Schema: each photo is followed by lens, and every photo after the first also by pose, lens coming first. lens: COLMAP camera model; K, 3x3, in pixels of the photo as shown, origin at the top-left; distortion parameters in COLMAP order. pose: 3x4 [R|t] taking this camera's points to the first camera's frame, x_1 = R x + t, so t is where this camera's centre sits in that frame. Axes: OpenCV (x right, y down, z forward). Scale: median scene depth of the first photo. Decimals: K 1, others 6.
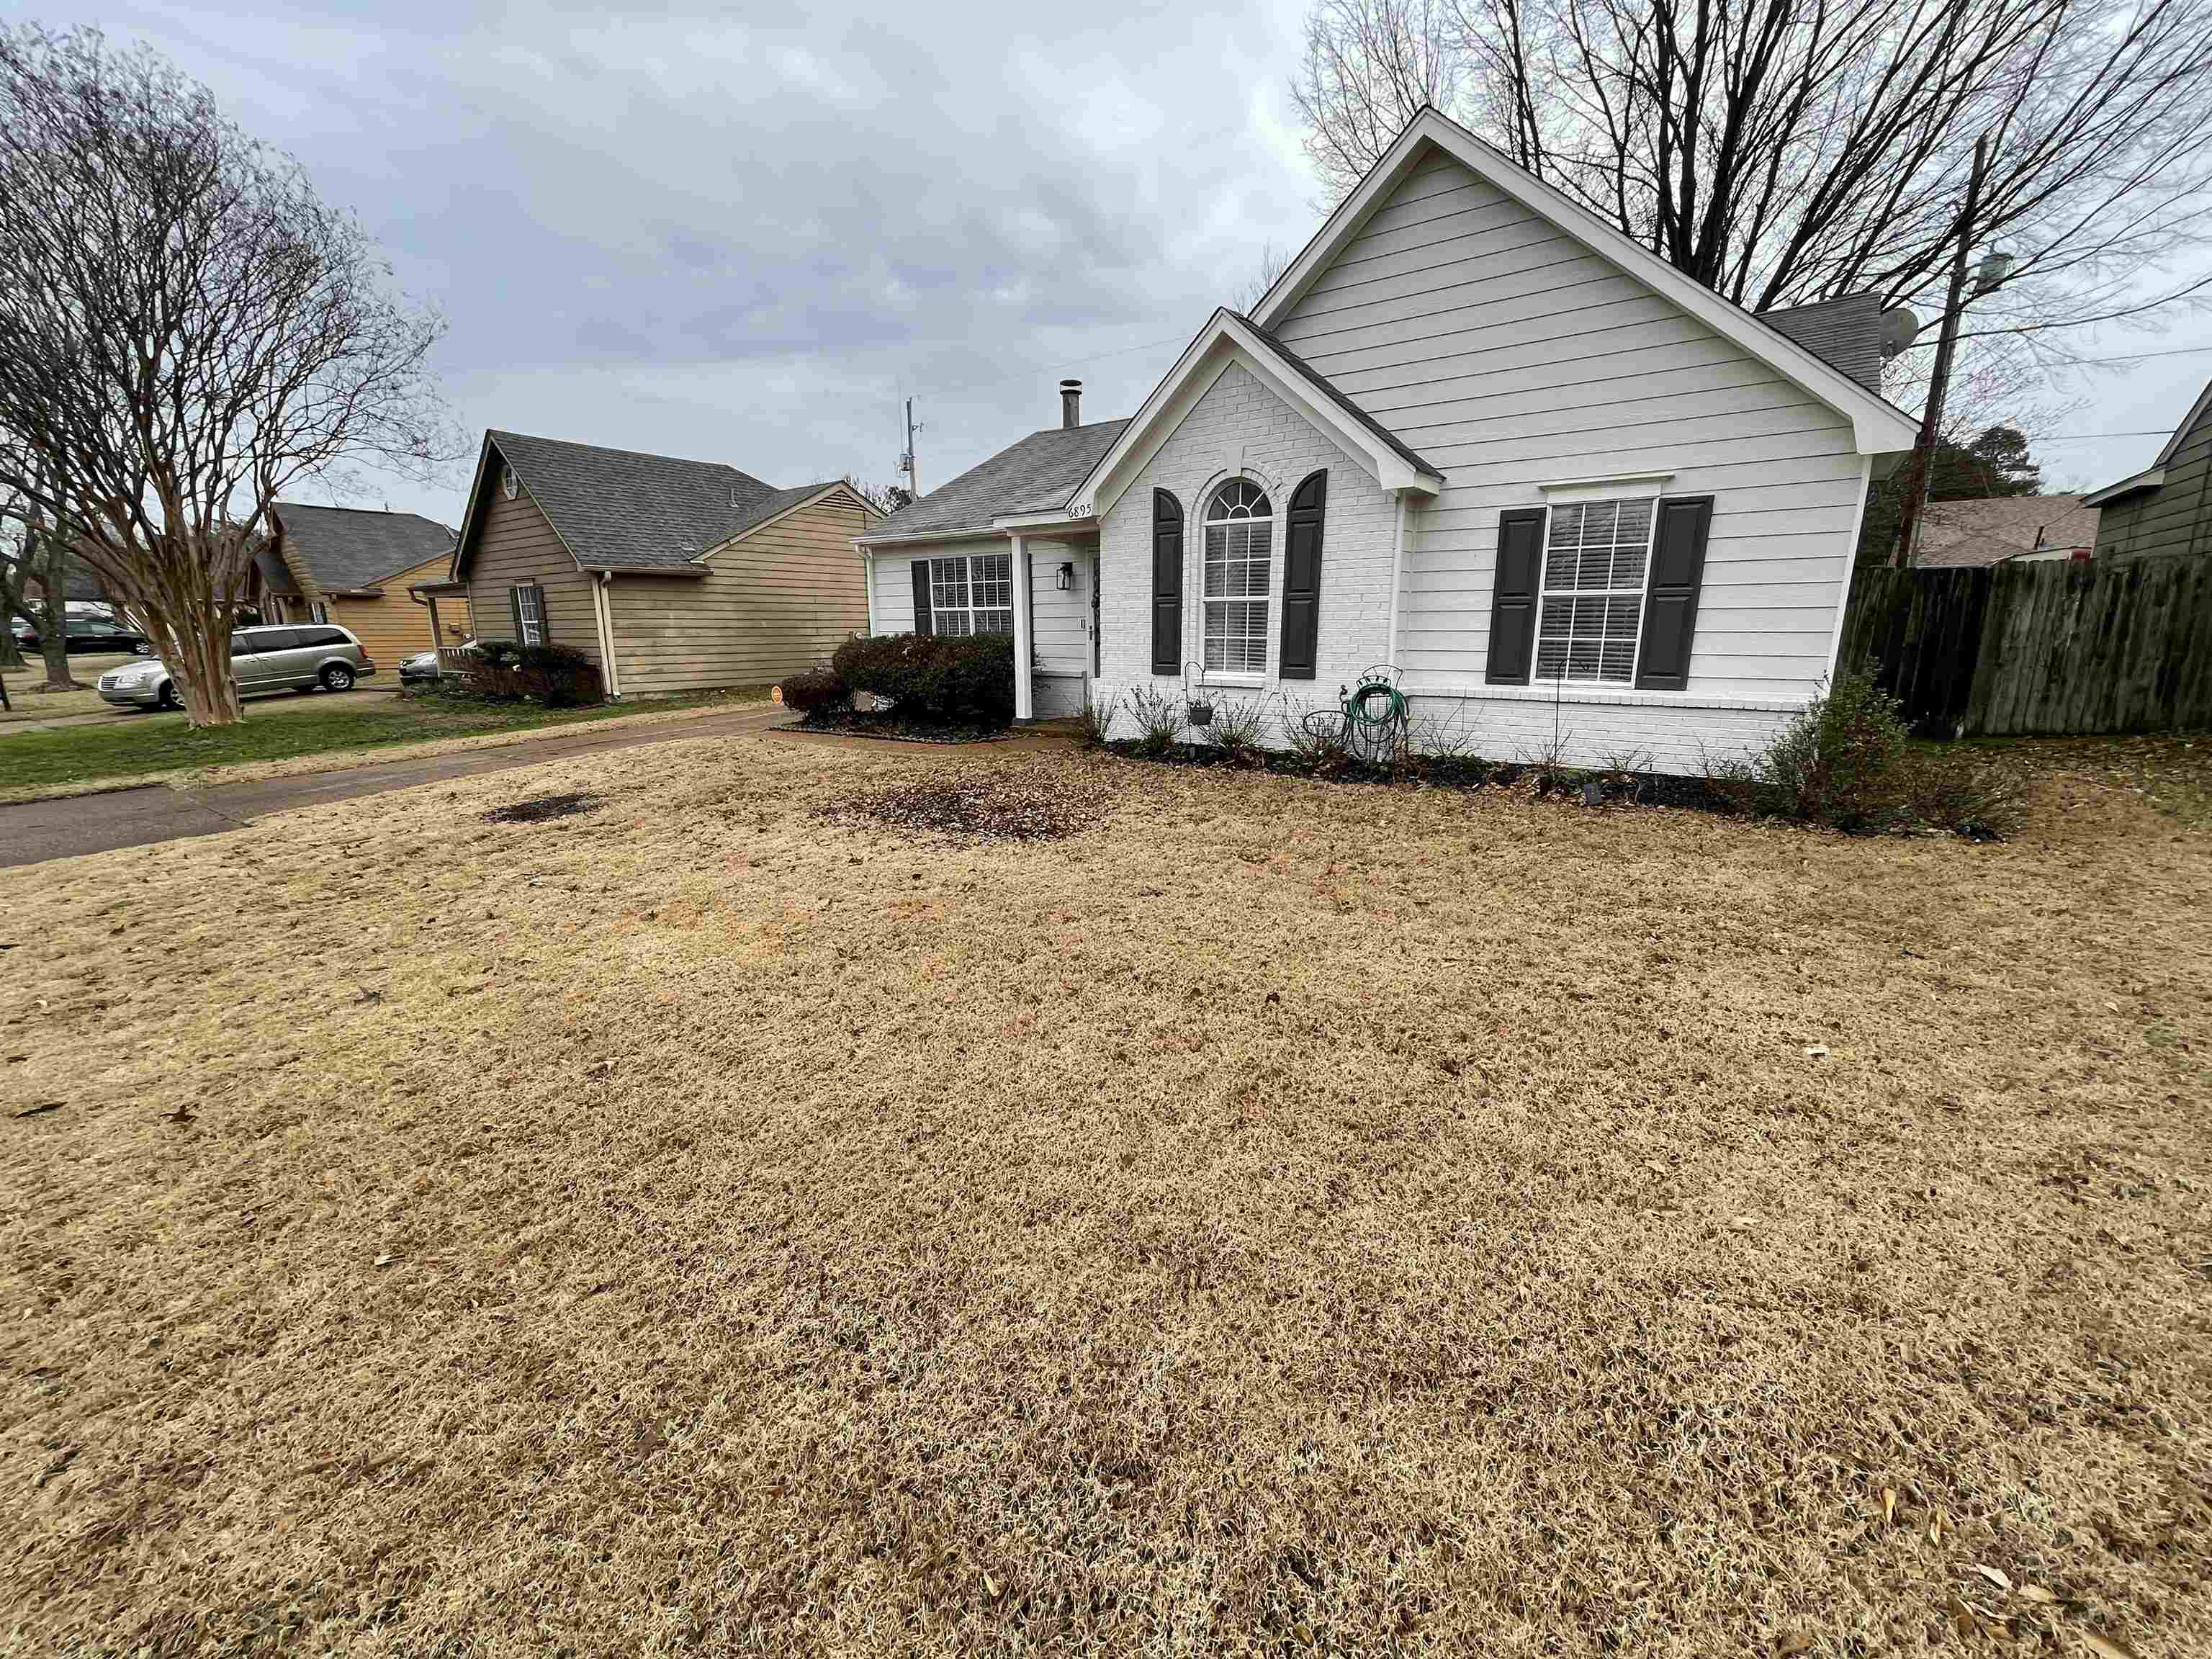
lens RADIAL K [[886.4, 0, 1103.3], [0, 886.4, 829.8], [0, 0, 1]] dist [-0.003562, -0.000072]
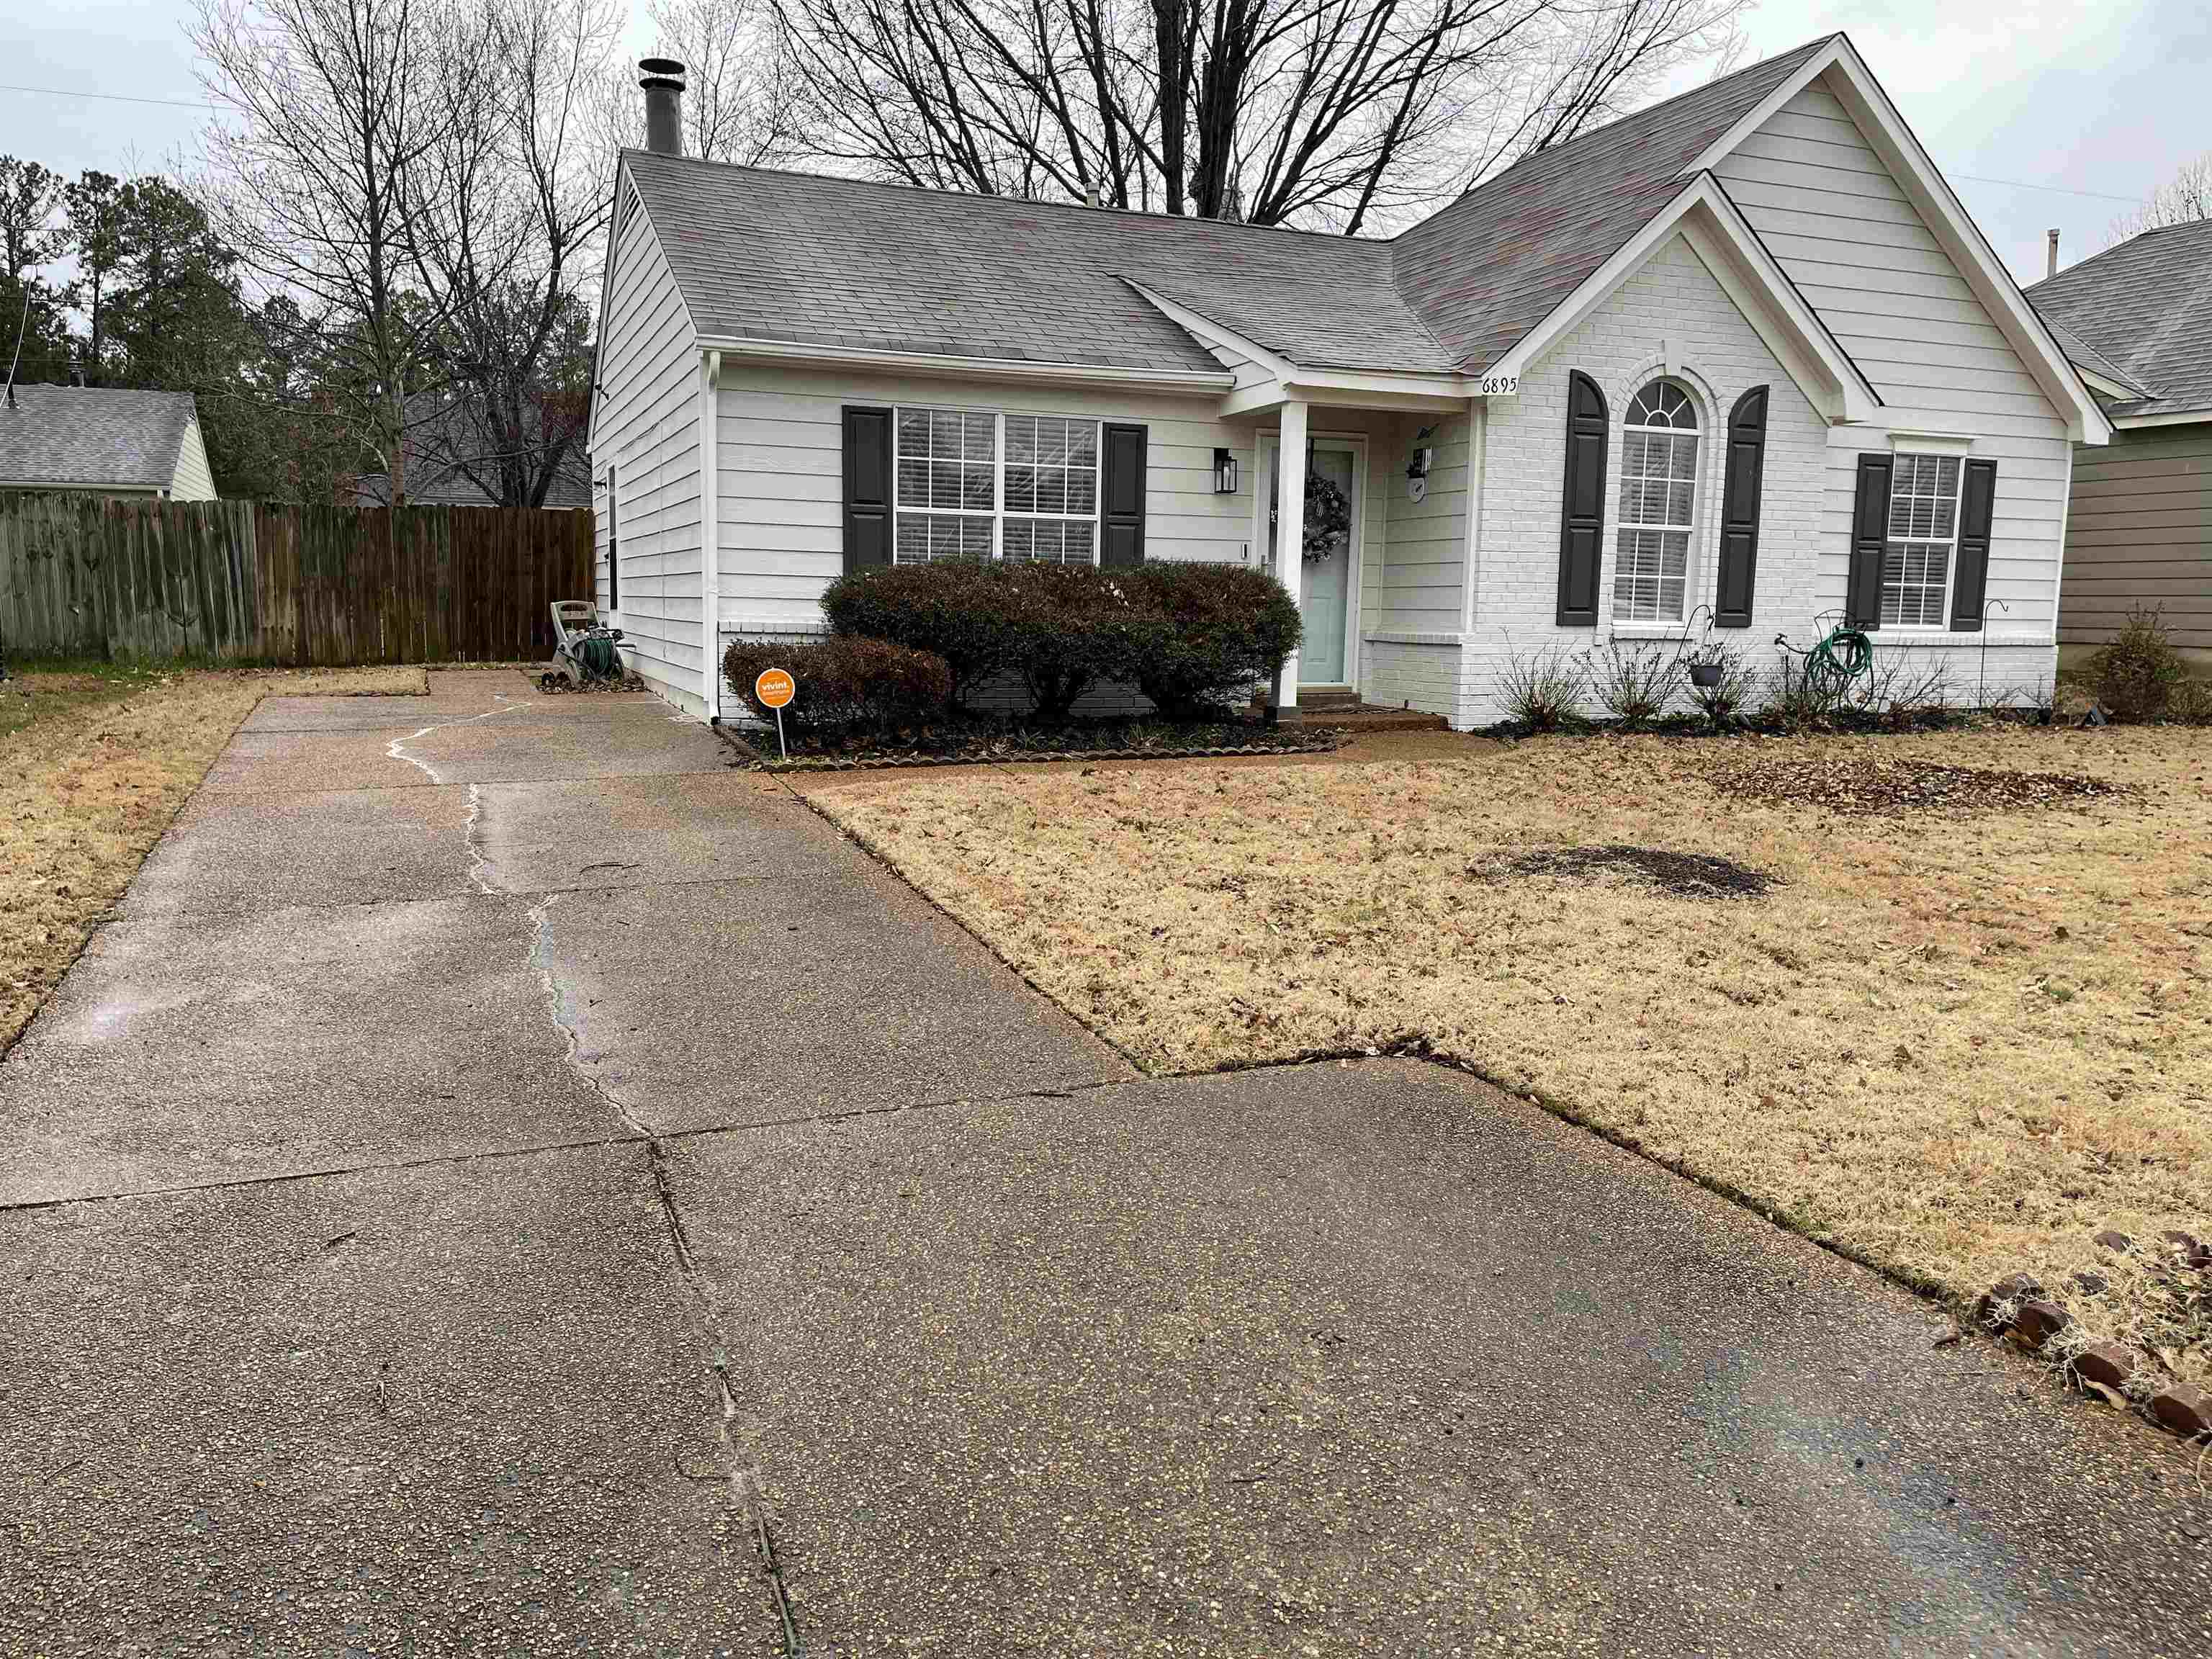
lens RADIAL K [[1694.6, 0, 1106.0], [0, 1694.6, 829.5], [0, 0, 1]] dist [0.089872, -0.095334]
pose [[0.519600, -0.095294, 0.849079, -1.612230], [0.172396, 0.985015, 0.005052, -0.103416], [-0.836837, 0.143753, 0.528242, 0.744361]]
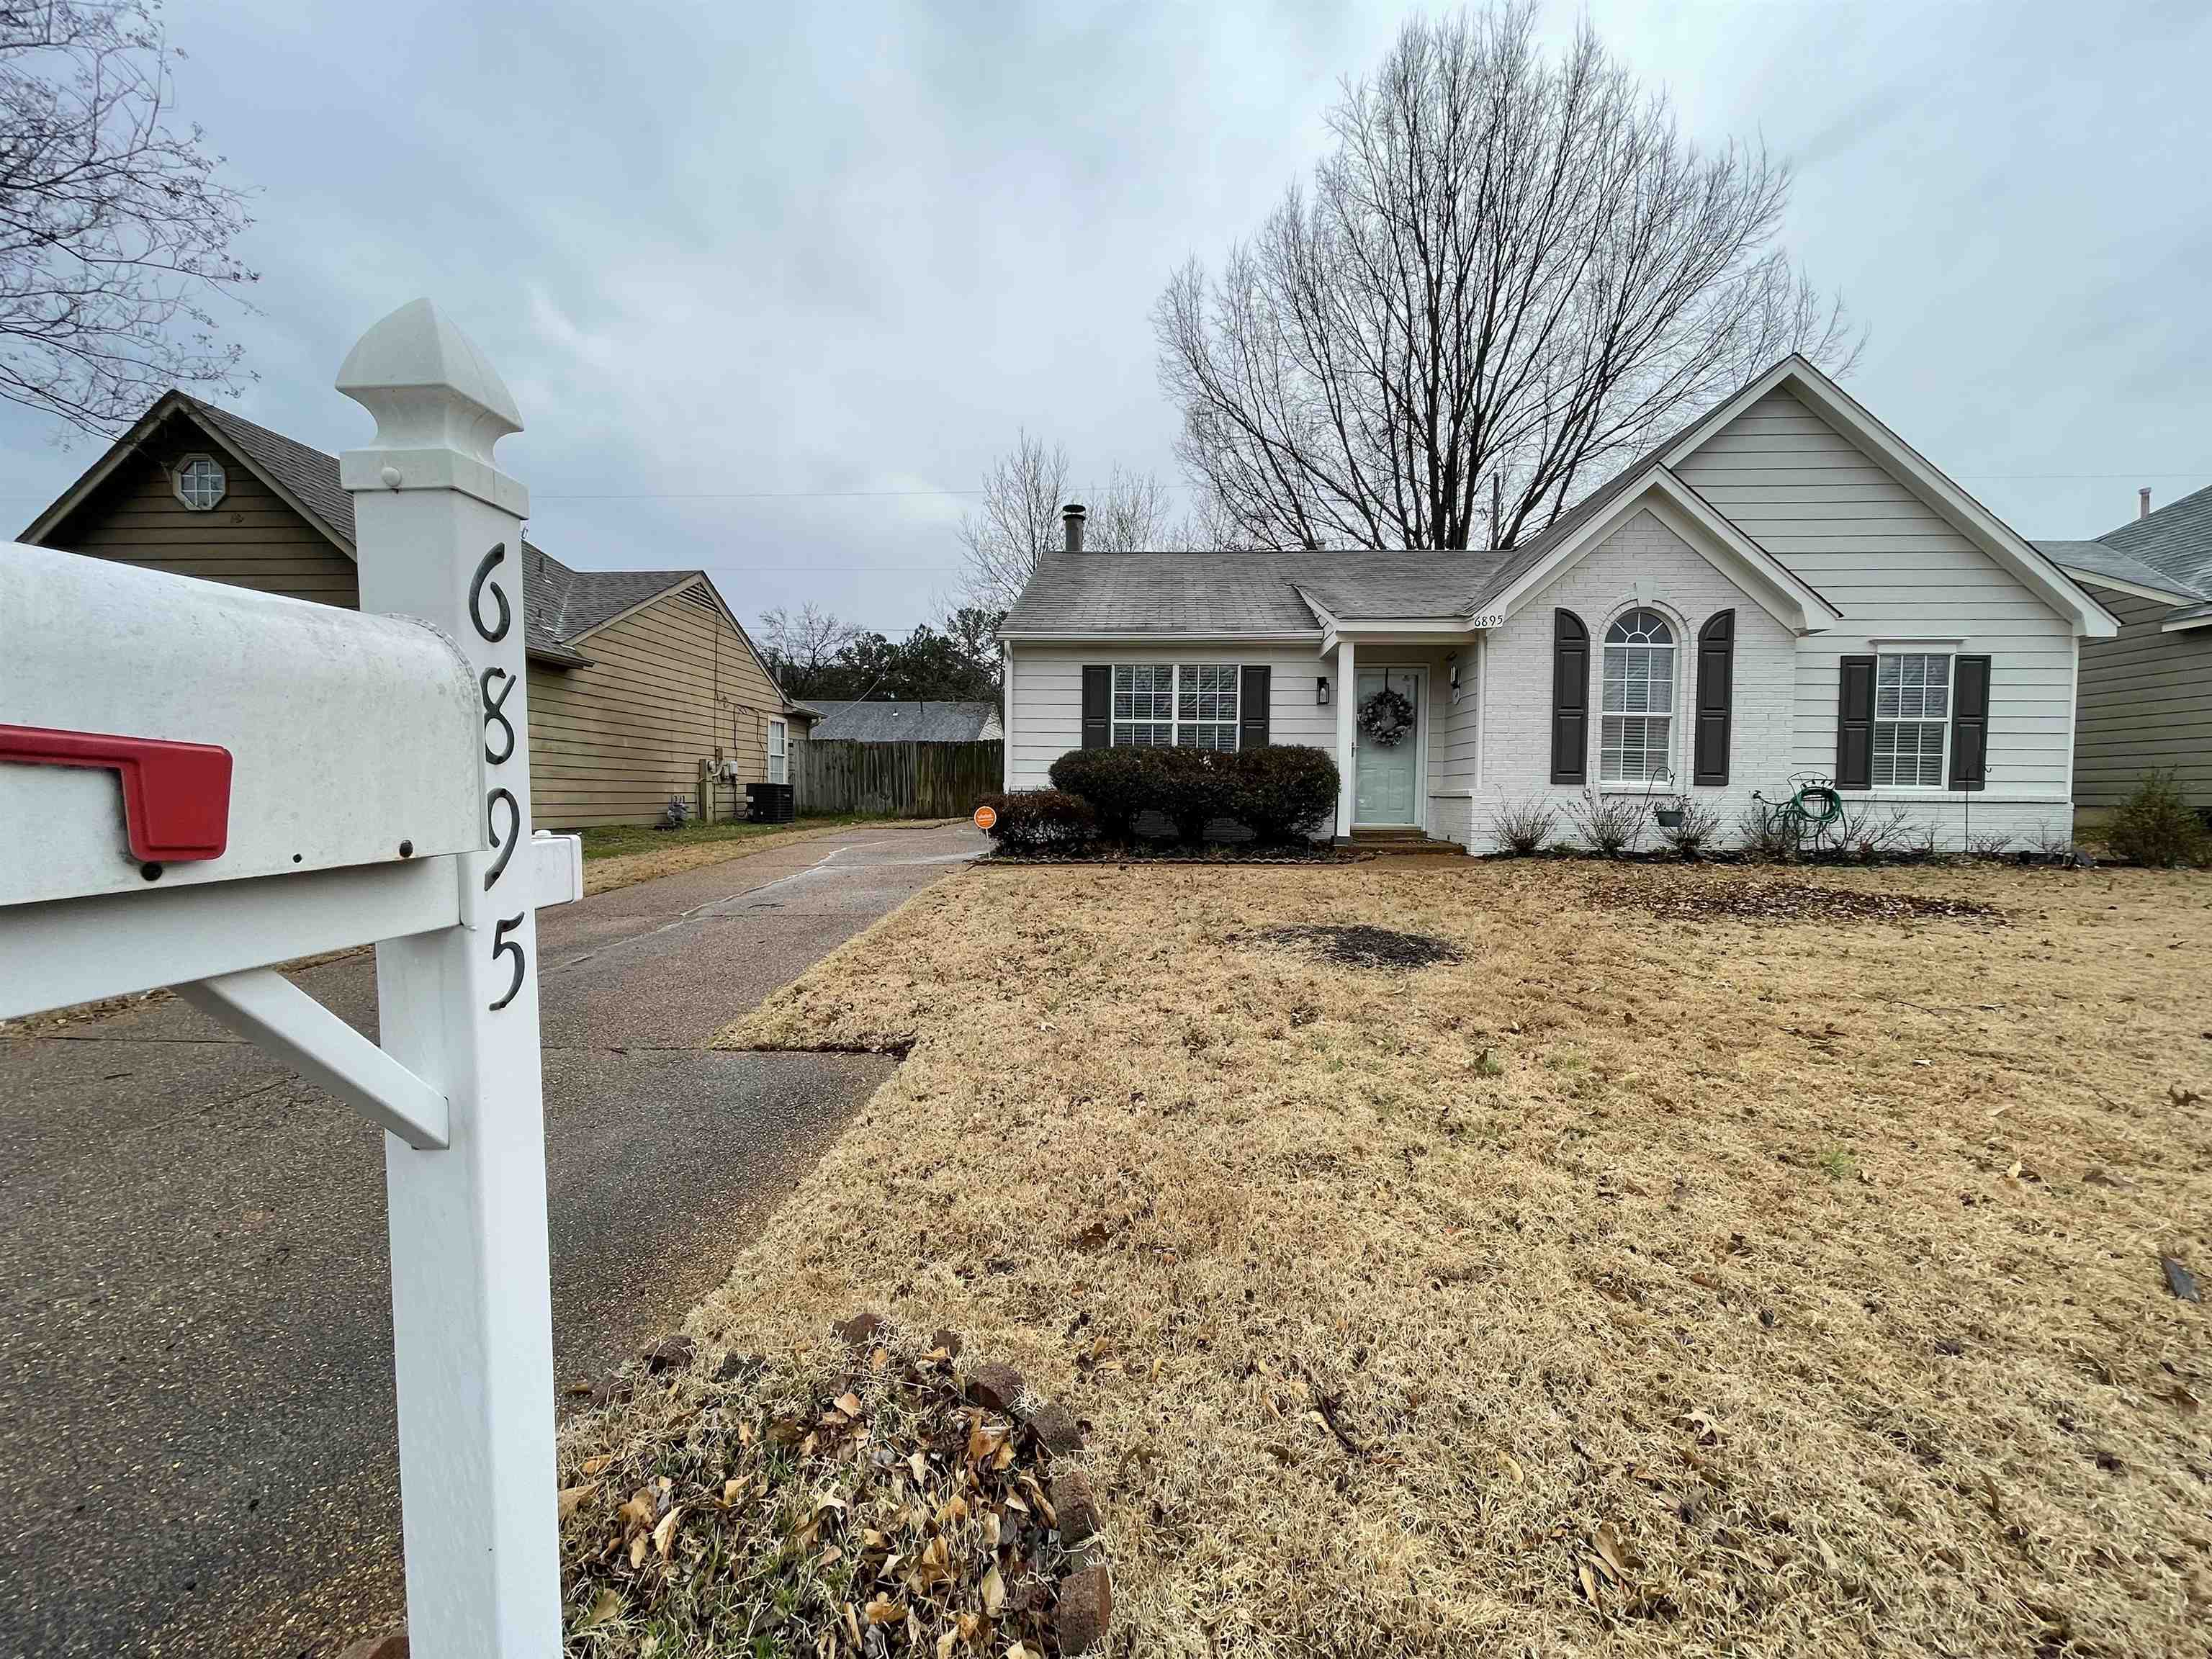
lens RADIAL K [[899.9, 0, 1099.0], [0, 899.9, 827.8], [0, 0, 1]] dist [-0.002491, 0.000950]
pose [[0.840608, -0.002181, 0.541640, -1.146463], [0.105859, 0.981369, -0.160339, -0.020552], [-0.531199, 0.192119, 0.825177, 0.540191]]
